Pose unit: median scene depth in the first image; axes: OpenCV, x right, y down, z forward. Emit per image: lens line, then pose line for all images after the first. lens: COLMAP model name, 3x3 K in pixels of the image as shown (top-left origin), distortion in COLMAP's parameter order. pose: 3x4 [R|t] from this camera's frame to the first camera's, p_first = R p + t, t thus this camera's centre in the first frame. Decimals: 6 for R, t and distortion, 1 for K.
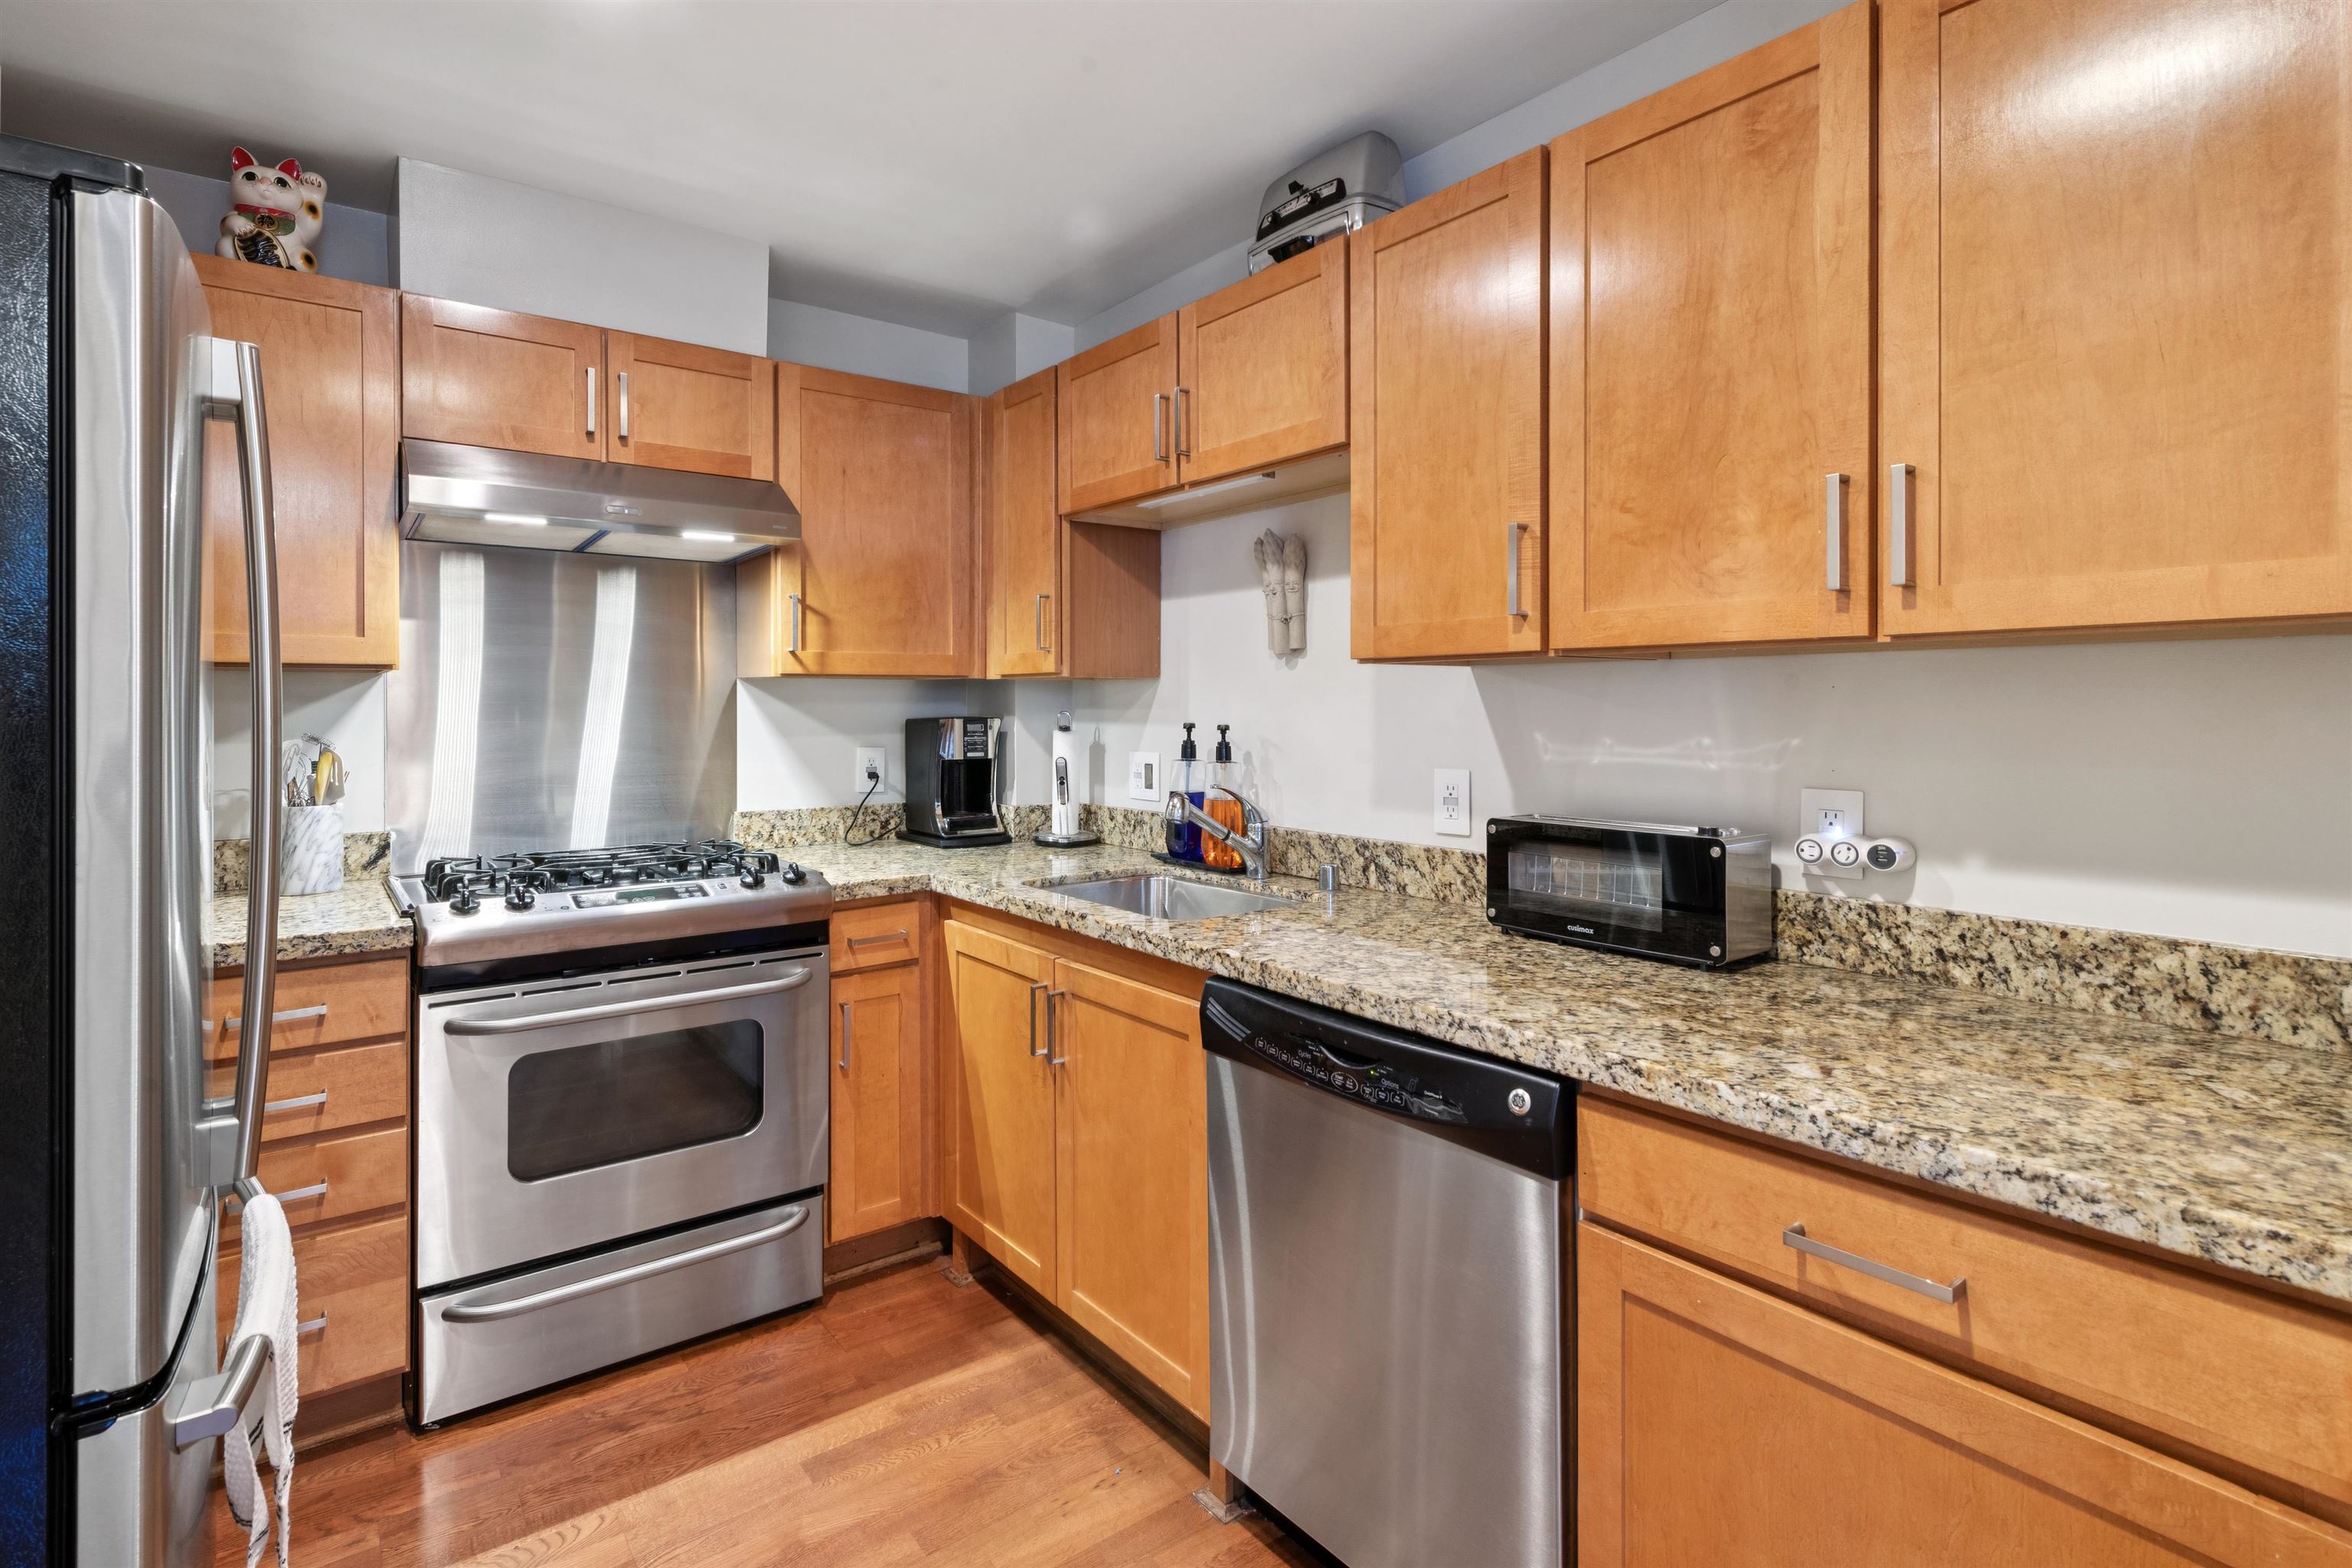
lens RADIAL K [[1097.6, 0, 1106.8], [0, 1097.6, 712.4], [0, 0, 1]] dist [0.013283, -0.003127]
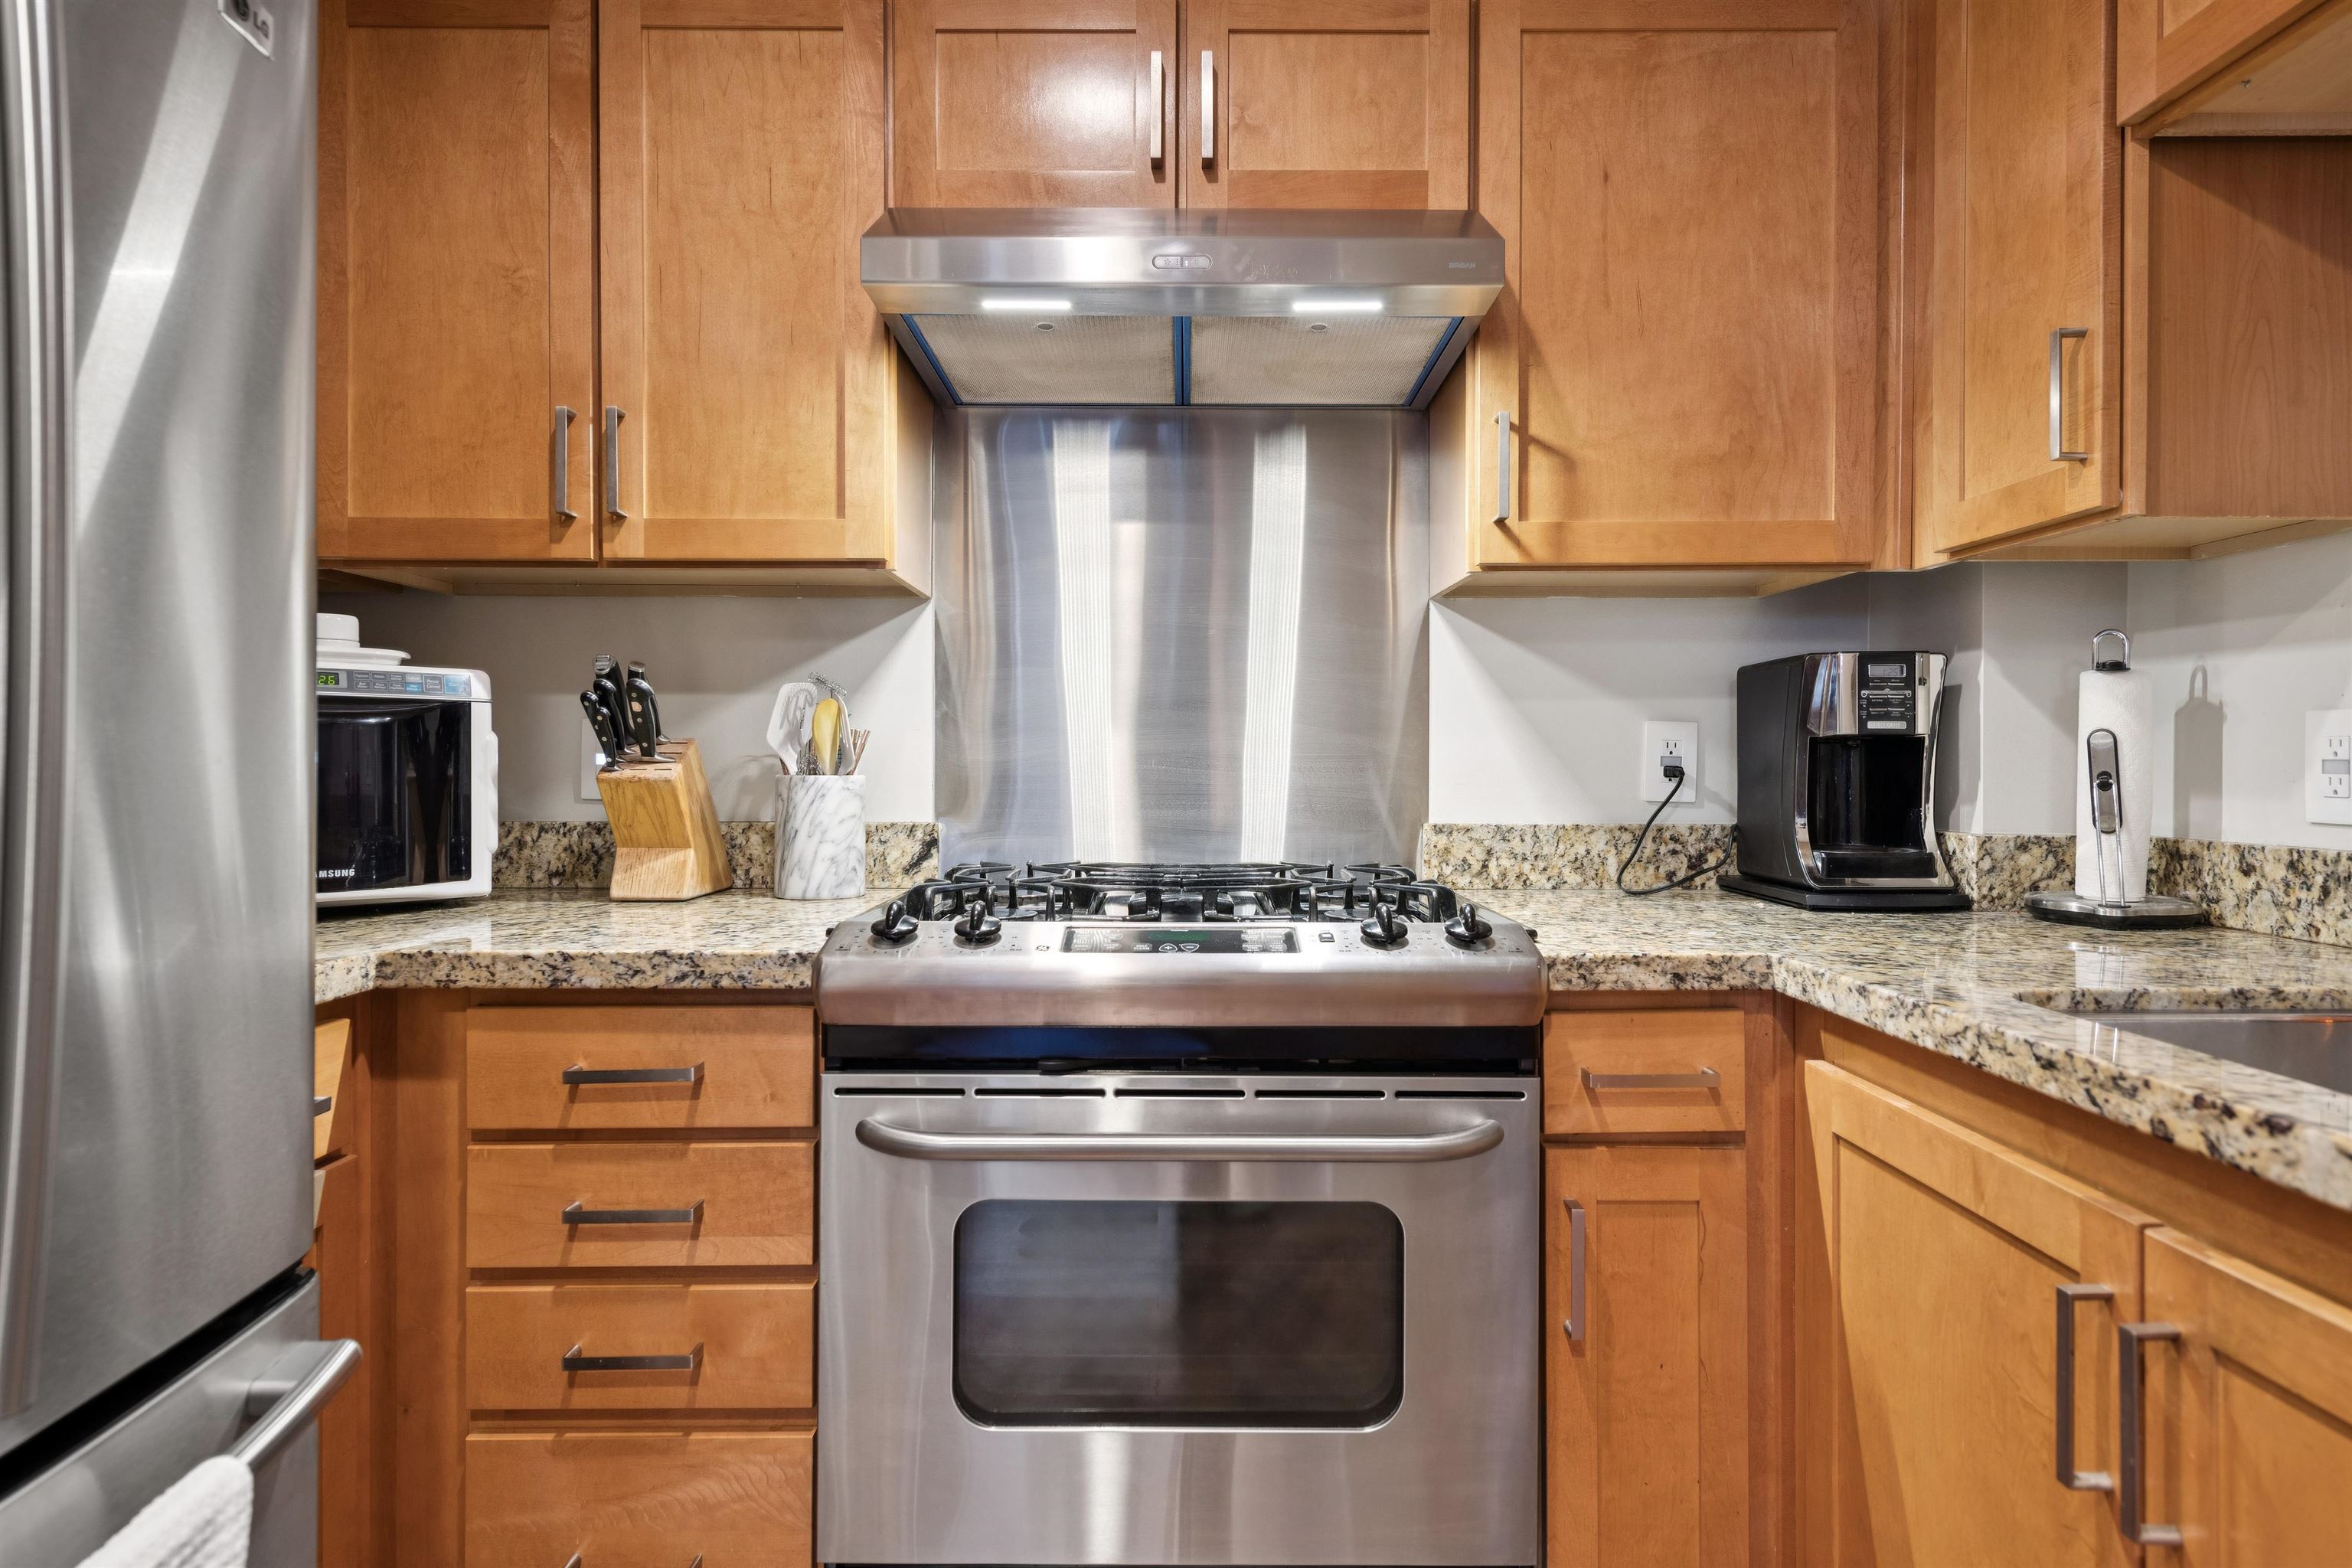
lens RADIAL K [[1280.6, 0, 1171.4], [0, 1280.6, 770.5], [0, 0, 1]] dist [0.013670, -0.005740]
pose [[0.808654, 0.005929, -0.588254, -0.046512], [-0.002547, 0.999975, 0.006577, 0.065365], [0.588279, -0.003820, 0.808649, 0.405195]]
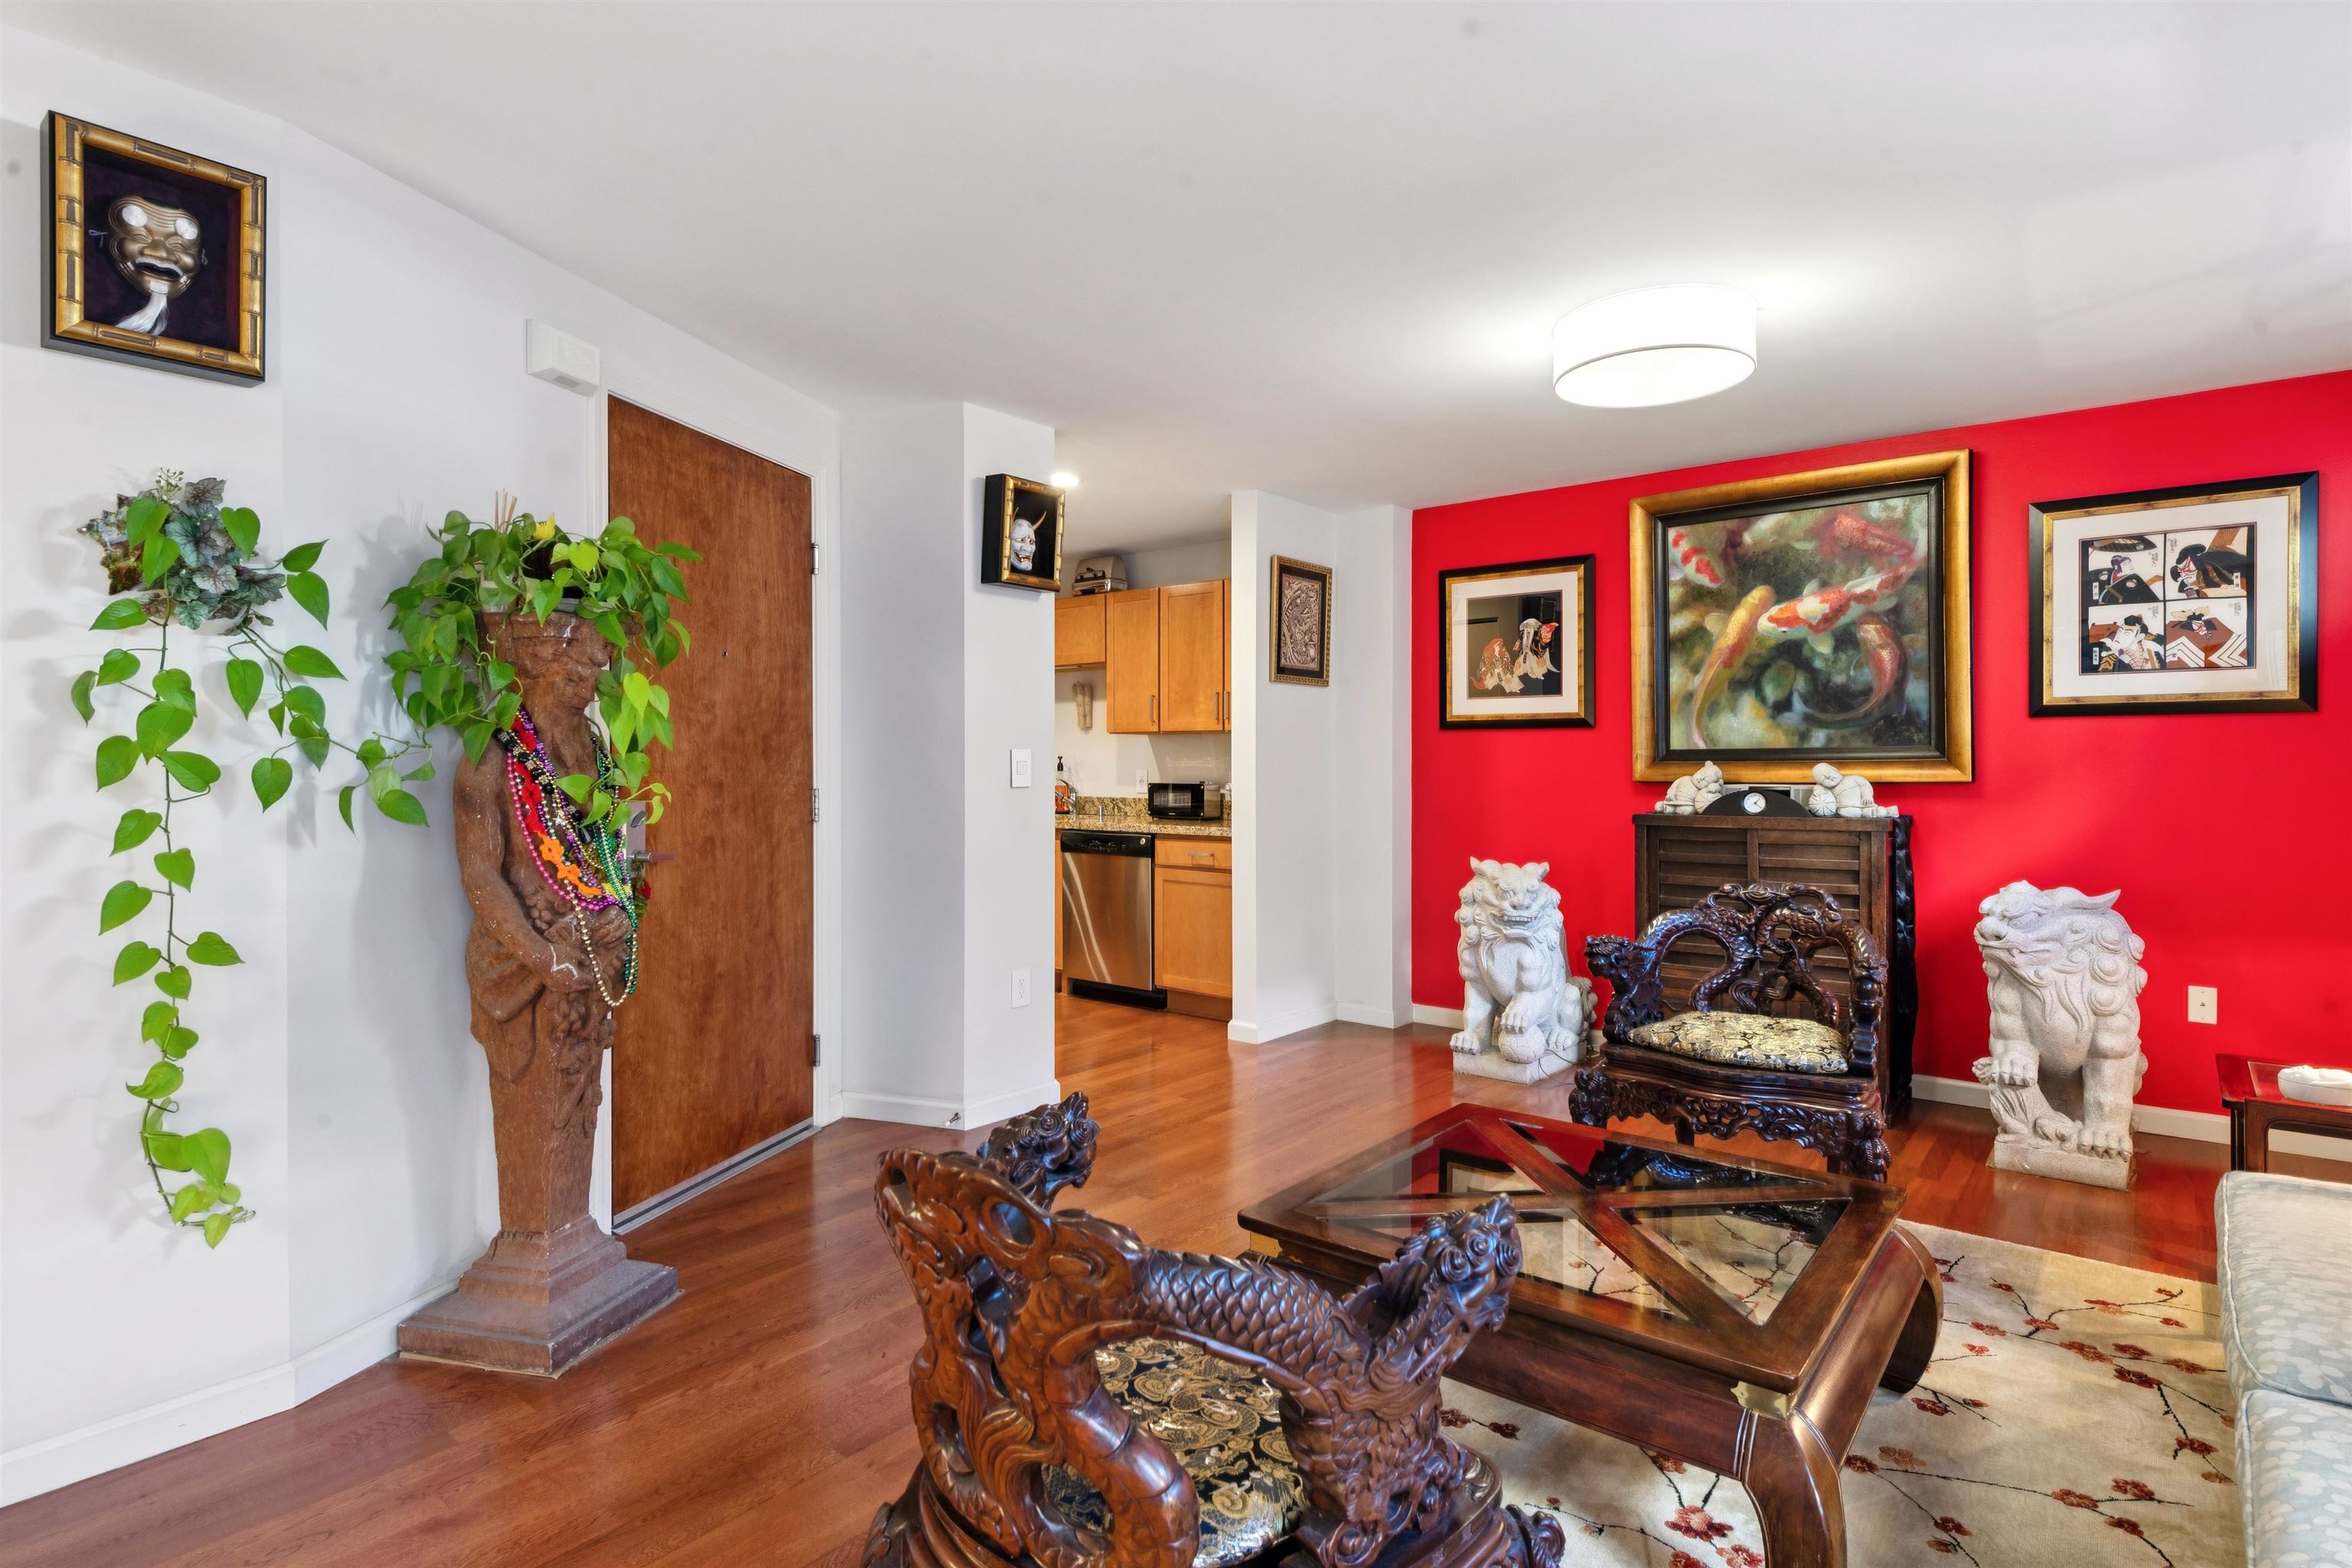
lens RADIAL K [[1204.6, 0, 1171.1], [0, 1204.6, 777.9], [0, 0, 1]] dist [0.002128, 0.000110]
pose [[0.969422, -0.001840, 0.245392, -0.436839], [-0.000916, 0.999938, 0.011116, 0.041107], [-0.245397, -0.011001, 0.969360, -2.347860]]
